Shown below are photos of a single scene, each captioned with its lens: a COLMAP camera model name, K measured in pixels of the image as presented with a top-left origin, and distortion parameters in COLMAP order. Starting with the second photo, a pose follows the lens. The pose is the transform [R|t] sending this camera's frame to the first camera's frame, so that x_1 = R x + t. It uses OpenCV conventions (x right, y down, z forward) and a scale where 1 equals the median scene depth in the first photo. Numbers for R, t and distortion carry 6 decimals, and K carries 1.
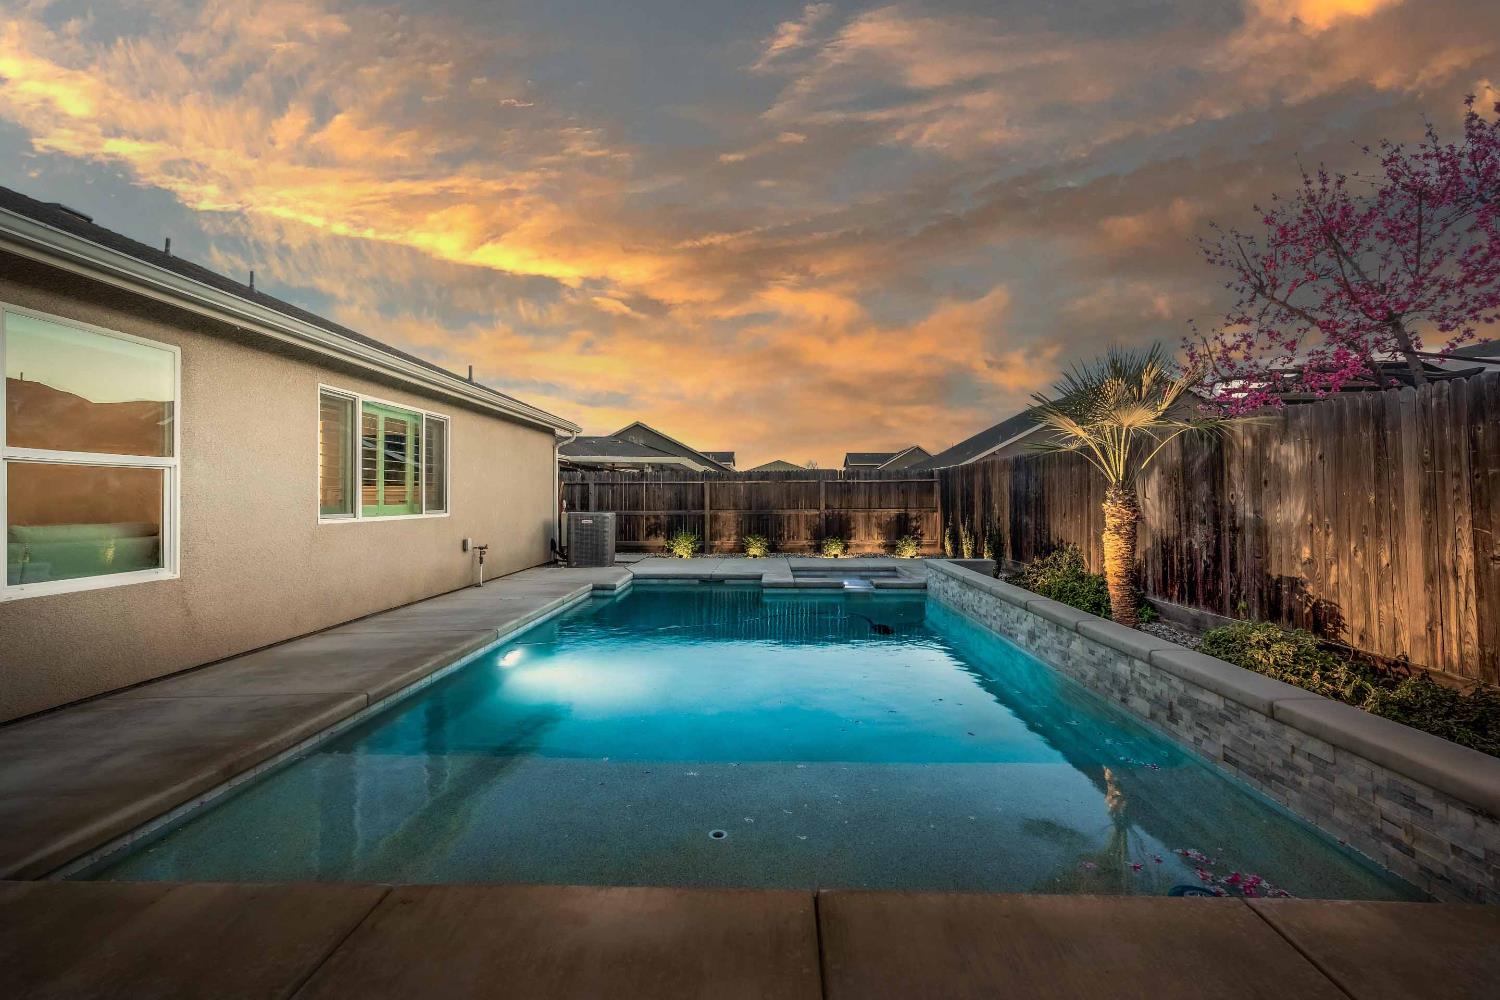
lens RADIAL K [[698.1, 0, 750.0], [0, 698.1, 500.0], [0, 0, 1]] dist [0.010118, 0.000142]
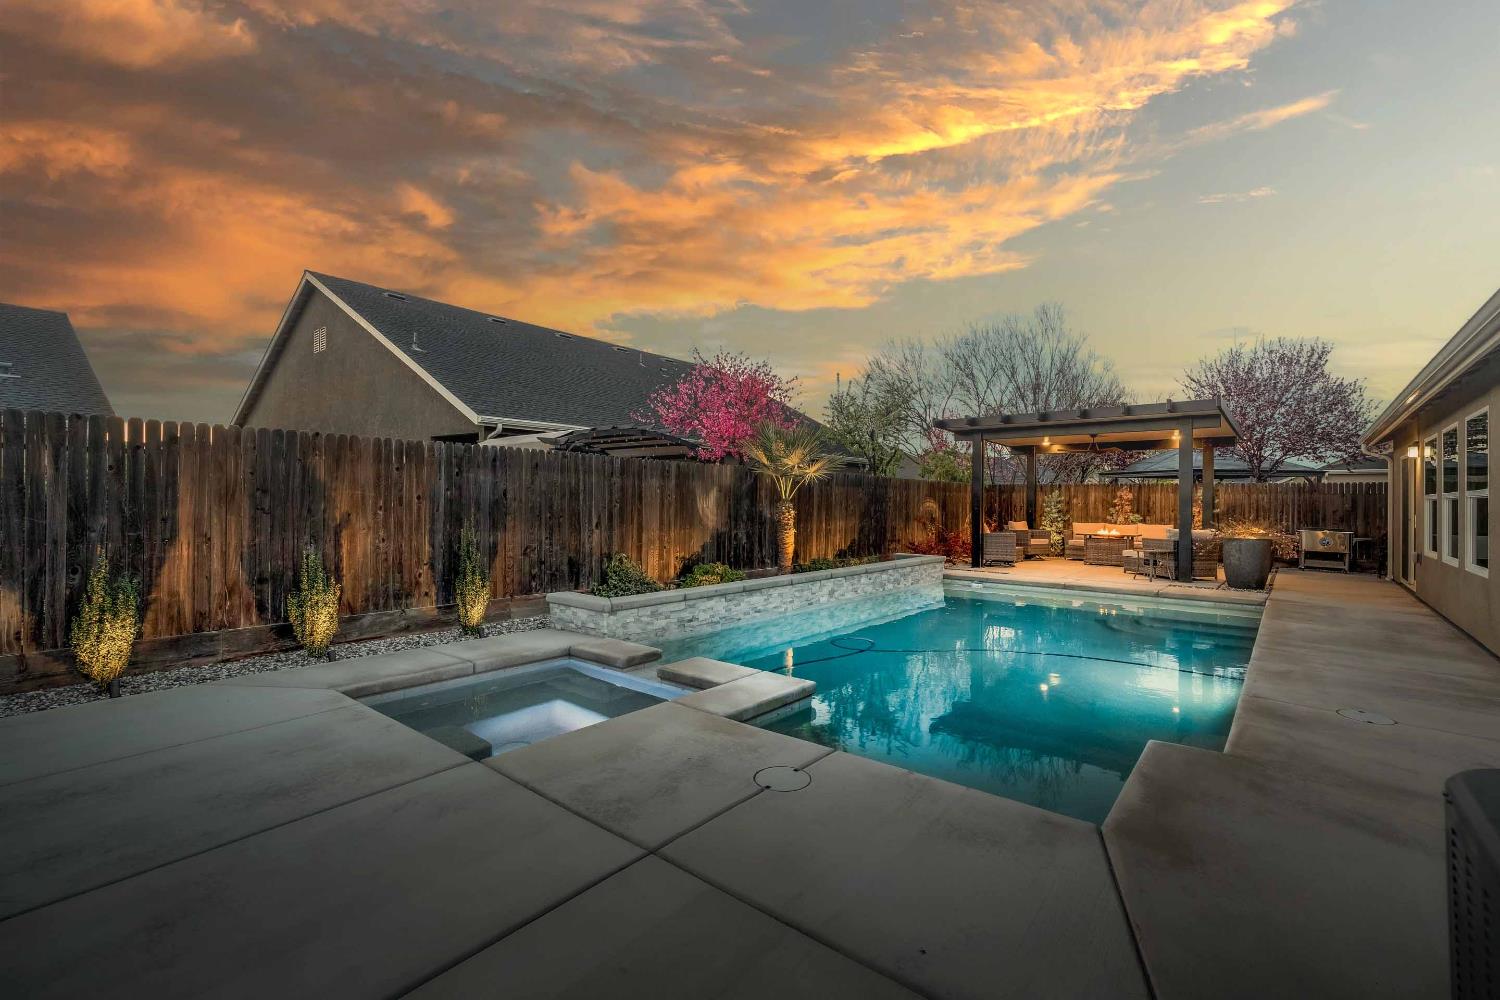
lens RADIAL K [[661.9, 0, 750.0], [0, 661.9, 500.0], [0, 0, 1]] dist [0.008590, 0.000269]
pose [[-0.789378, -0.007294, 0.613865, -0.196753], [-0.009053, 0.999959, 0.000240, -0.011148], [-0.613841, -0.005368, -0.789411, 1.158611]]
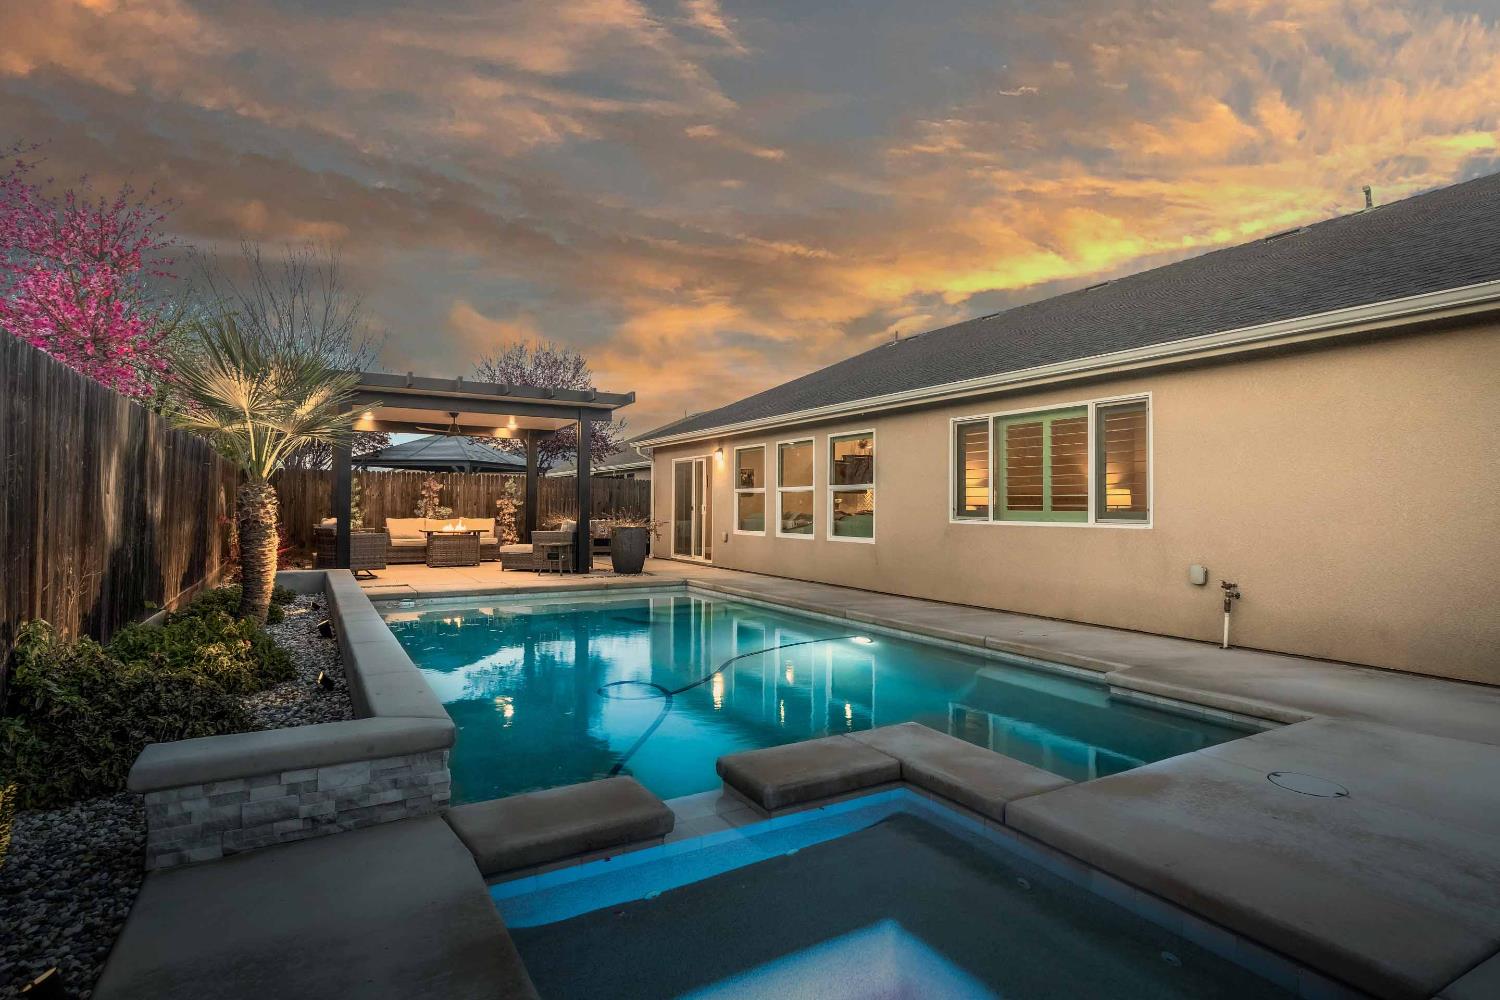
lens RADIAL K [[754.8, 0, 750.0], [0, 754.8, 500.0], [0, 0, 1]] dist [0.006219, 0.000892]
pose [[-0.849404, -0.011388, -0.527620, 0.251018], [-0.008891, 0.999934, -0.007270, 0.001942], [0.527668, -0.001484, -0.849449, 1.068959]]
